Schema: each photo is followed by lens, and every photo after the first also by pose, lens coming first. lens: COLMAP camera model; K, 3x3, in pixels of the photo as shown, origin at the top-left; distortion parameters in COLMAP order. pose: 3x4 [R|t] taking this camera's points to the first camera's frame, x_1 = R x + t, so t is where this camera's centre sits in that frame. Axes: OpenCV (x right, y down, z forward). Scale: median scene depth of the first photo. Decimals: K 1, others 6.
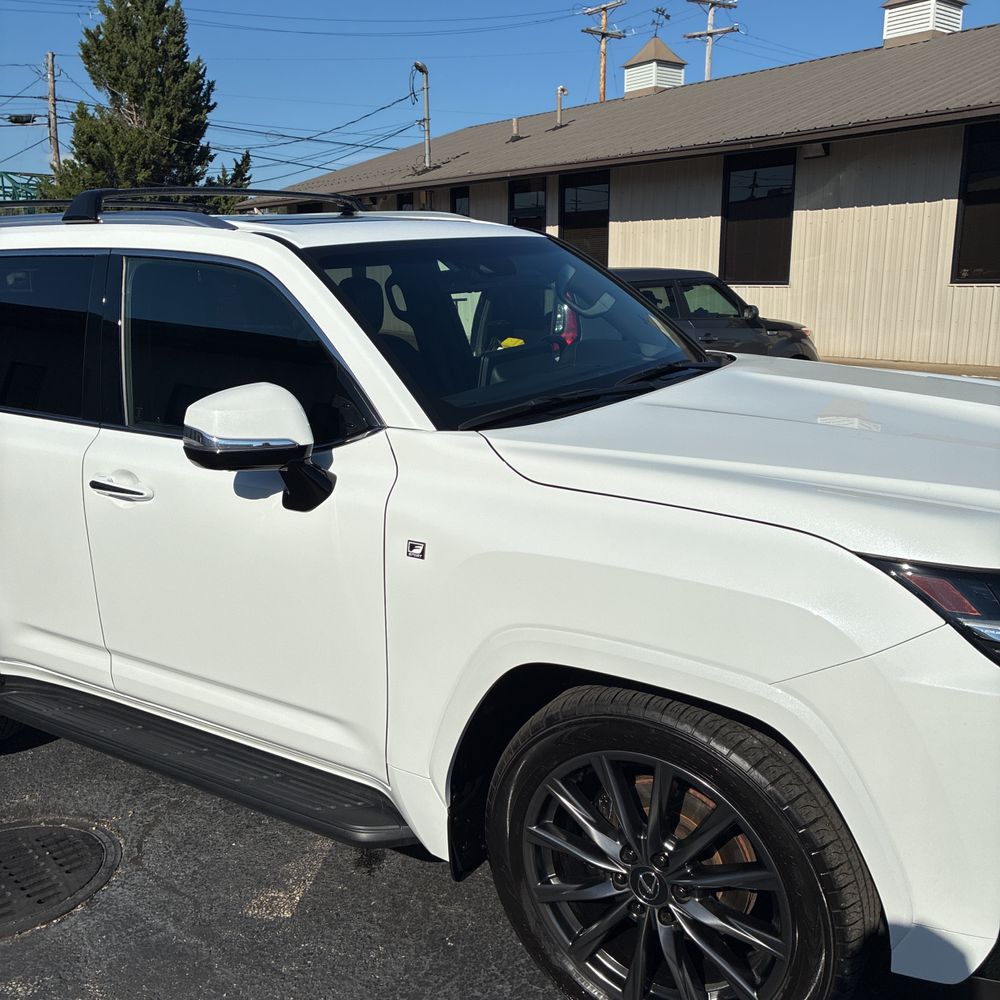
lens RADIAL K [[1006.8, 0, 489.1], [0, 1006.8, 499.1], [0, 0, 1]] dist [0.053488, -0.029023]
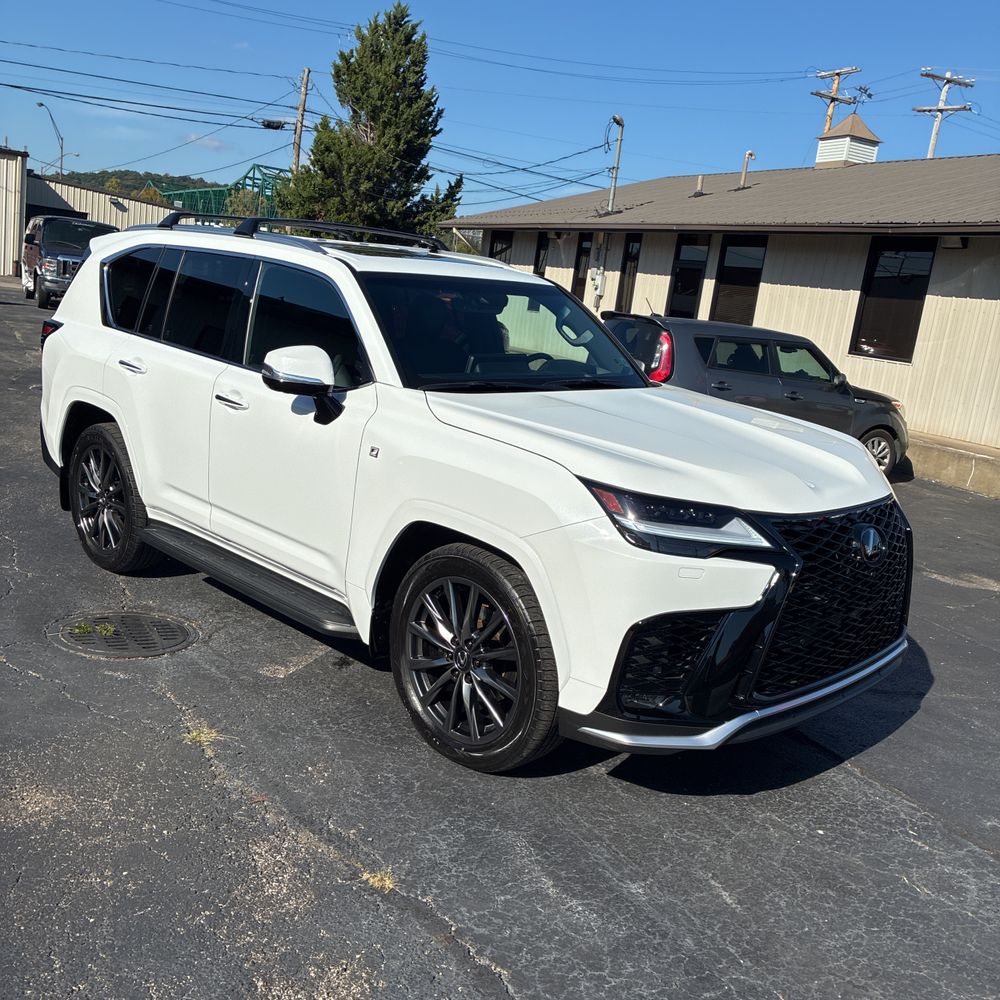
lens RADIAL K [[1003.5, 0, 498.0], [0, 1003.5, 499.4], [0, 0, 1]] dist [0.053894, -0.030936]
pose [[0.973164, 0.167472, -0.157813, 0.046210], [-0.171921, 0.984998, -0.014877, 0.013198], [0.152954, 0.041610, 0.987357, -0.072880]]
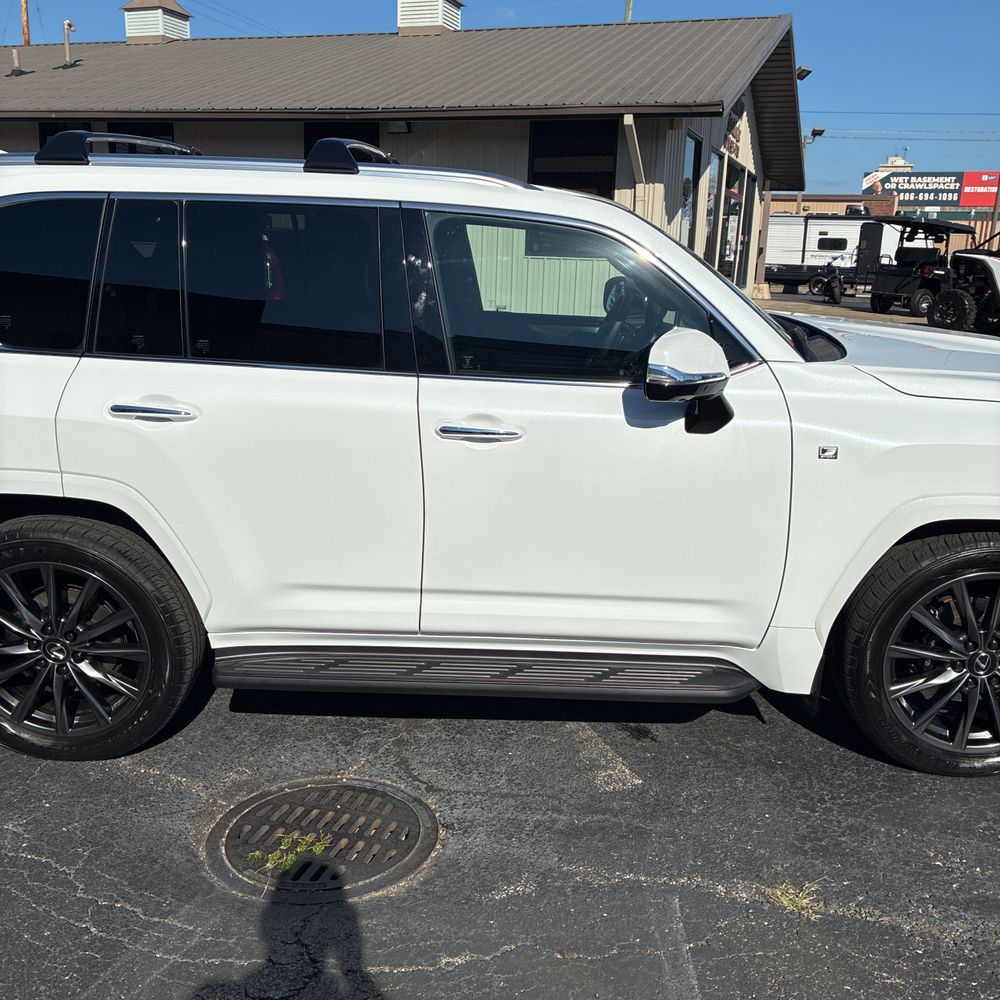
lens RADIAL K [[1003.5, 0, 498.0], [0, 1003.5, 499.4], [0, 0, 1]] dist [0.053894, -0.030936]
pose [[0.850863, -0.097421, 0.516276, -0.123864], [0.079073, 0.995210, 0.057478, 0.000180], [-0.519403, -0.008083, 0.854491, 0.011459]]
